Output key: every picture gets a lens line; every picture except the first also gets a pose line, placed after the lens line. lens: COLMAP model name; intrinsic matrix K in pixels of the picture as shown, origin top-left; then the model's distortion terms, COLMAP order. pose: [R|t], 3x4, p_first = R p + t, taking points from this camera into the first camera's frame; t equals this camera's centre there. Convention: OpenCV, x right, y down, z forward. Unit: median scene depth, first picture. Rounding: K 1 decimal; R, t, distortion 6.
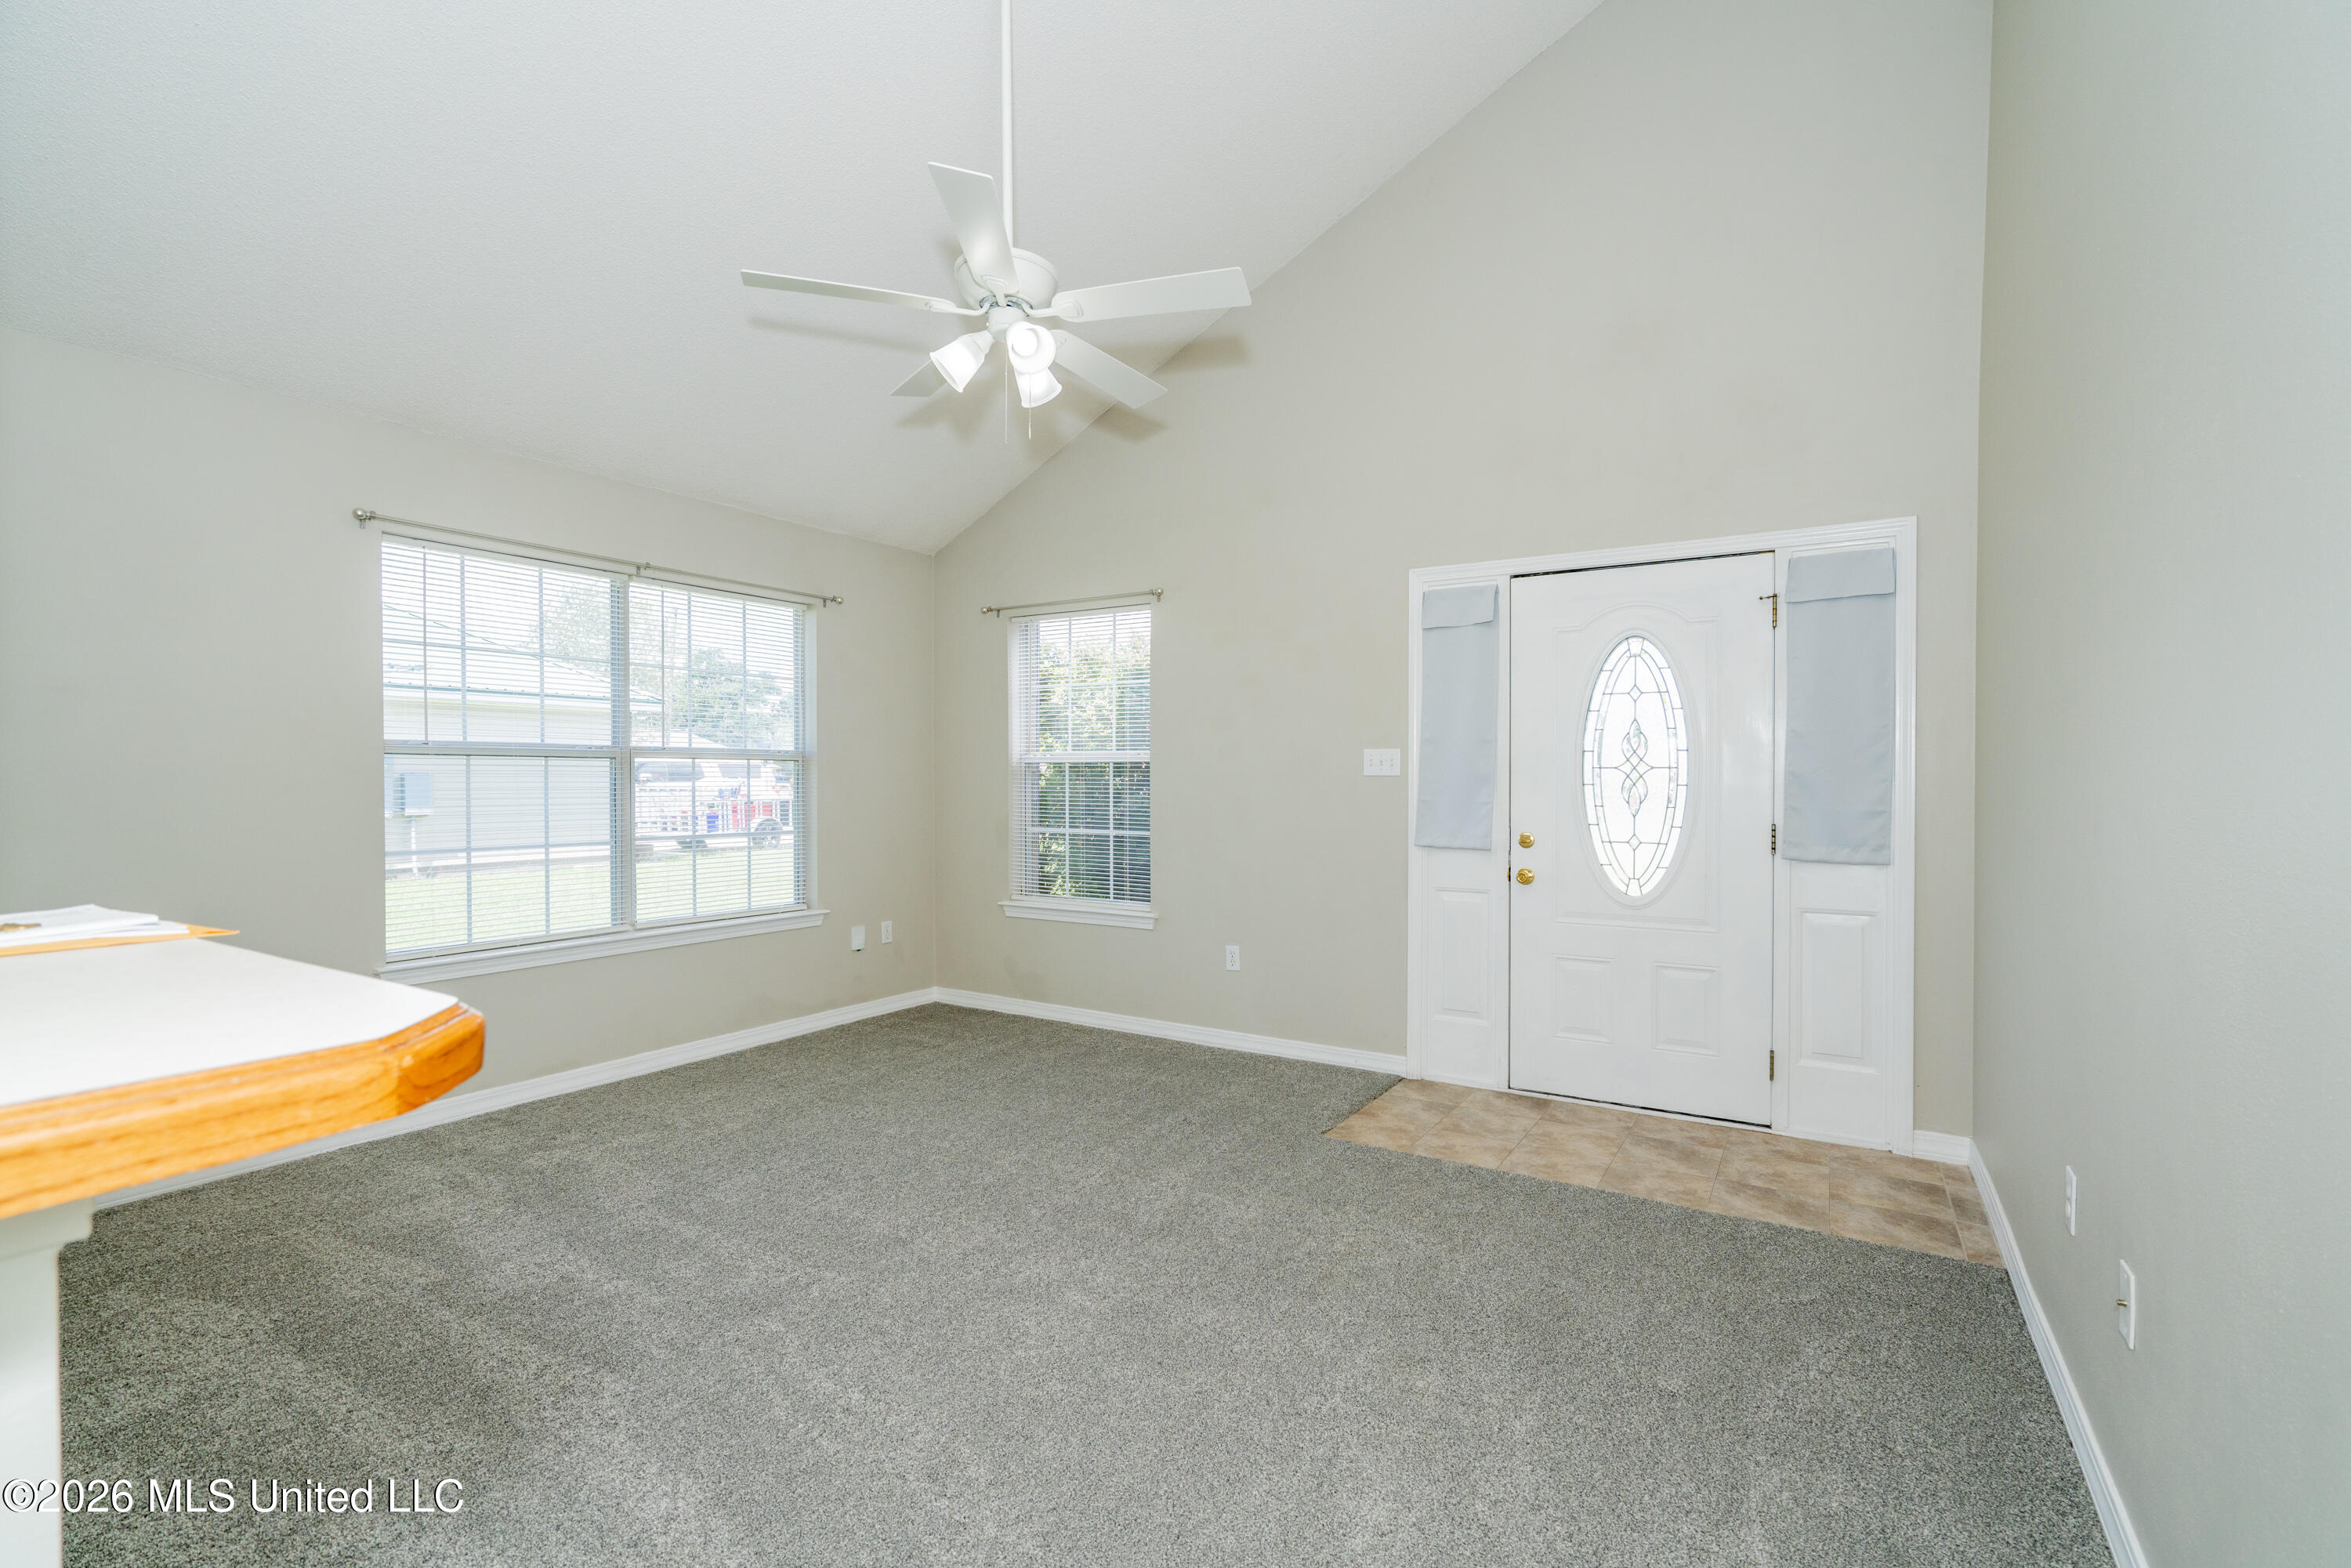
lens RADIAL K [[1024.9, 0, 1175.5], [0, 1024.9, 784.0], [0, 0, 1]] dist [-0.003103, -0.000104]
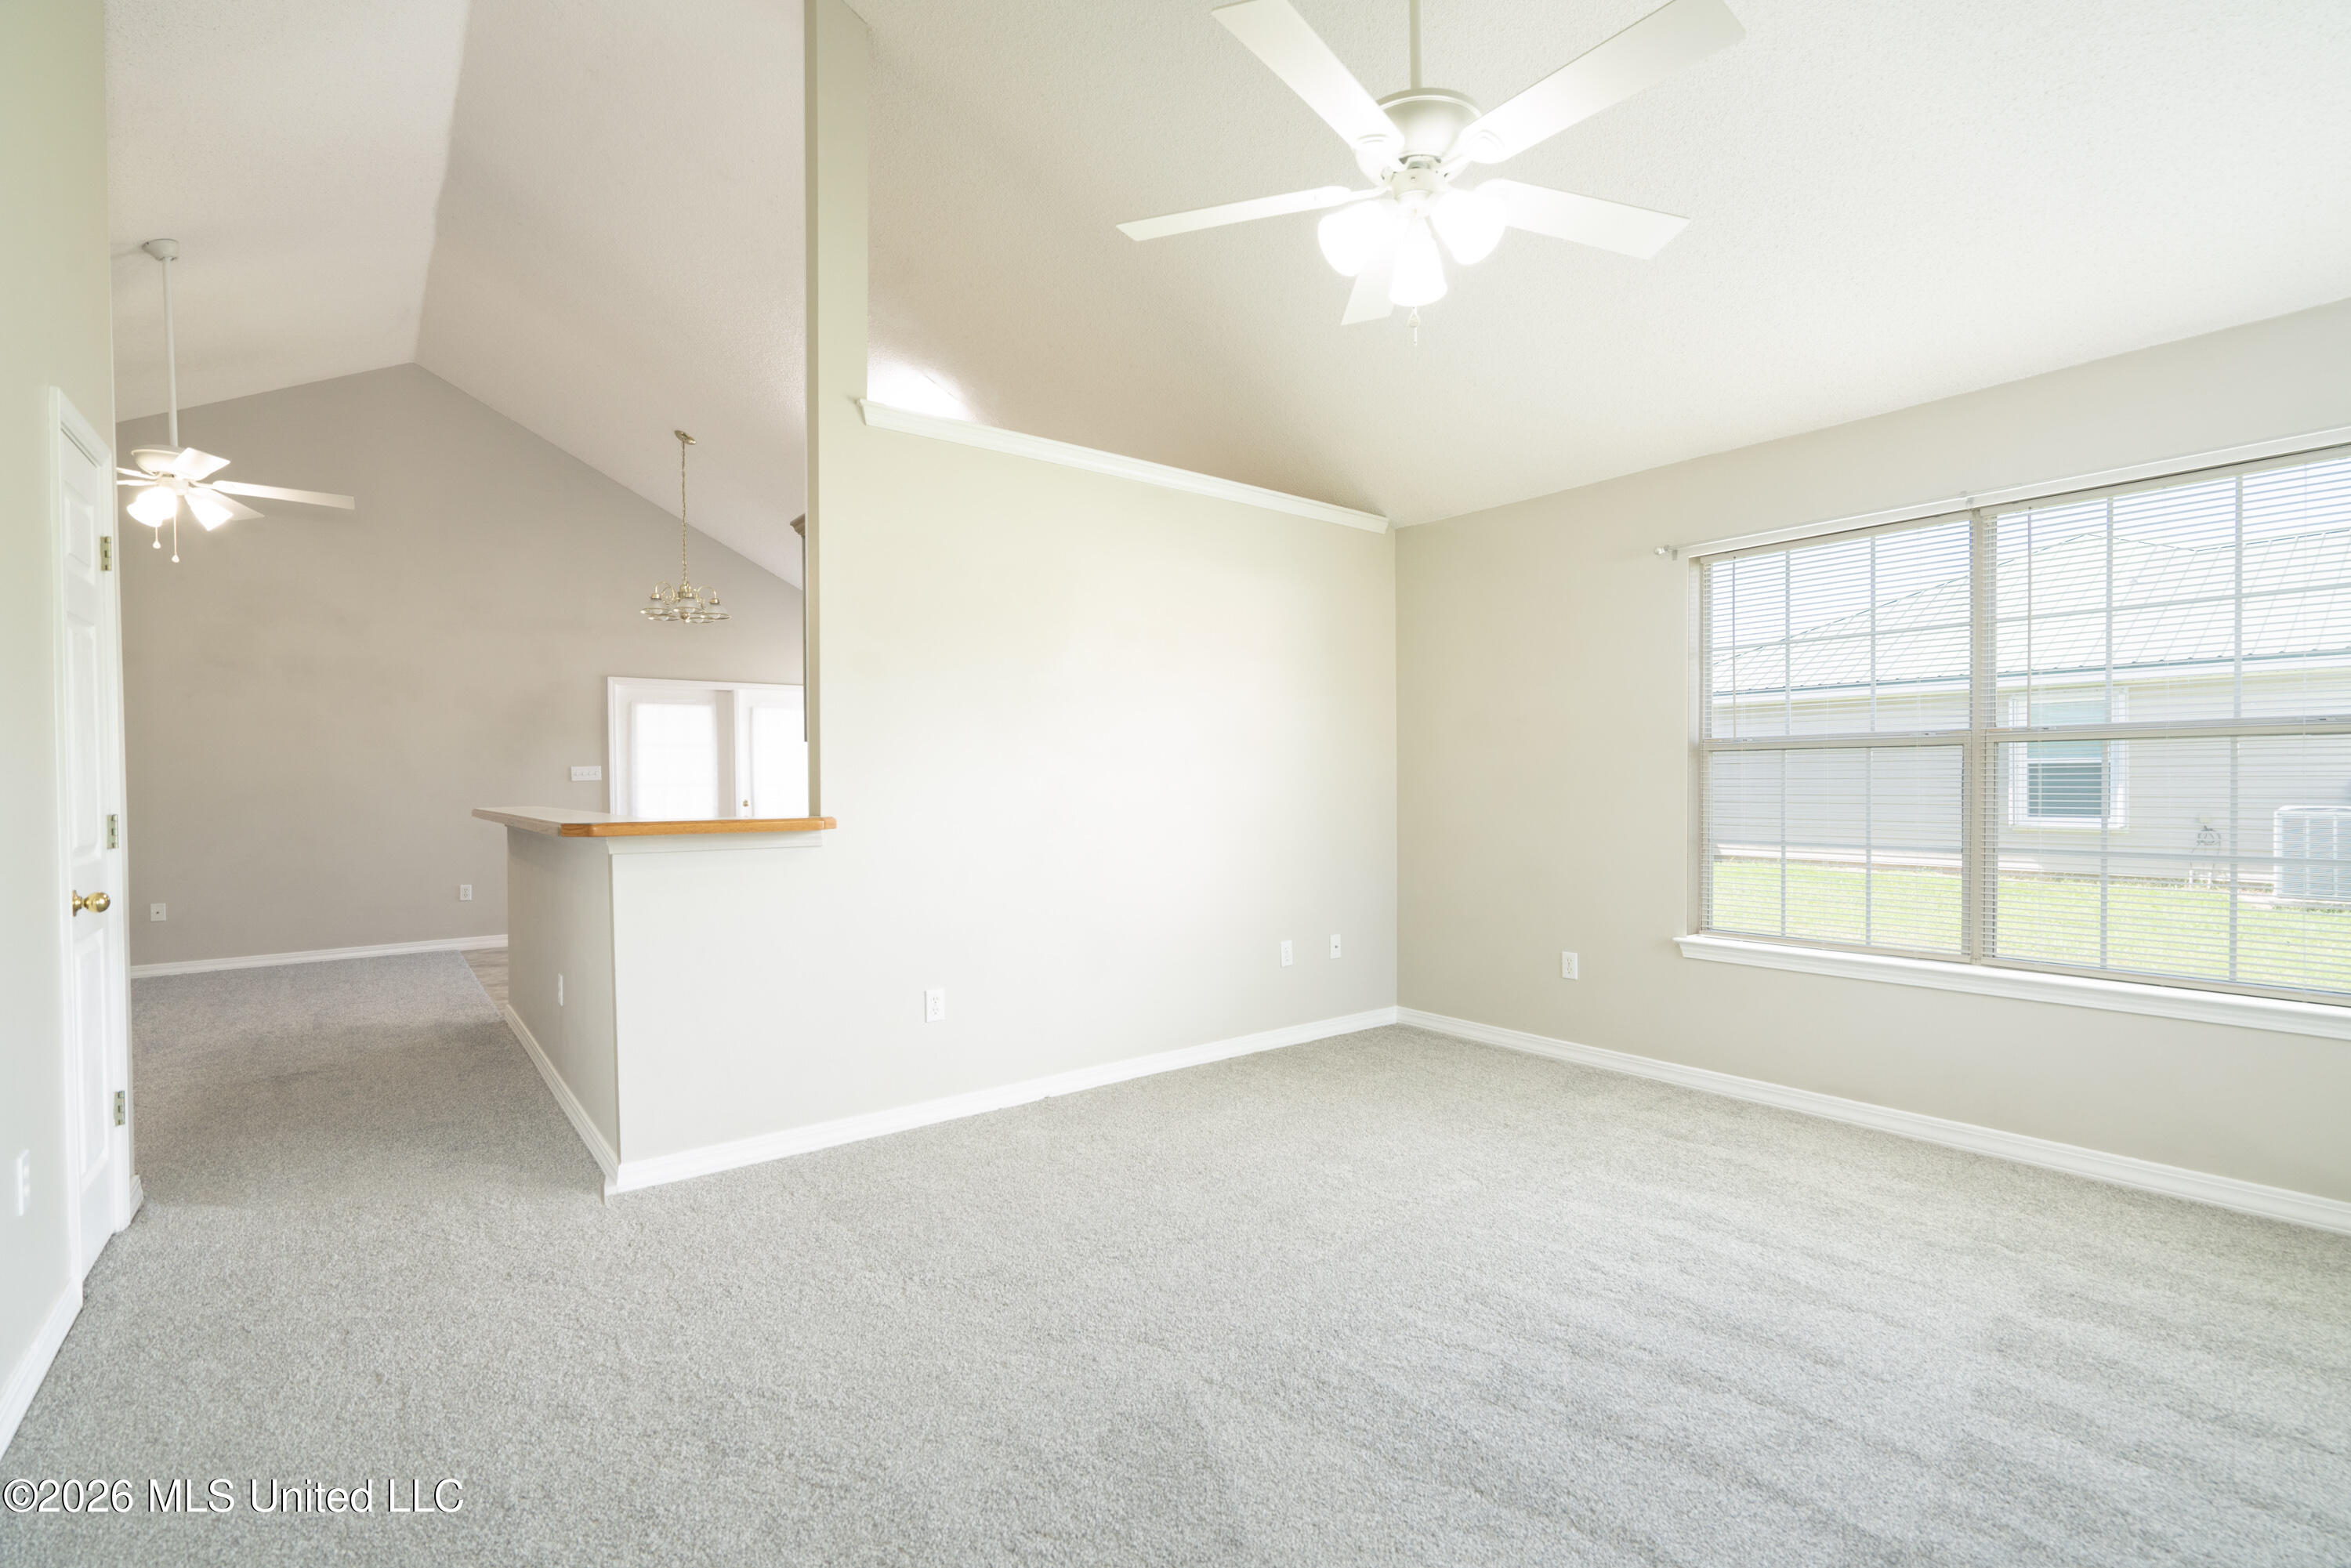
lens RADIAL K [[1069.1, 0, 1175.5], [0, 1069.1, 784.0], [0, 0, 1]] dist [-0.002198, -0.000089]
pose [[-0.352762, 0.012803, -0.935626, 0.451975], [0.006190, 0.999916, 0.011349, -0.009118], [0.935693, -0.001788, -0.352812, 0.719660]]
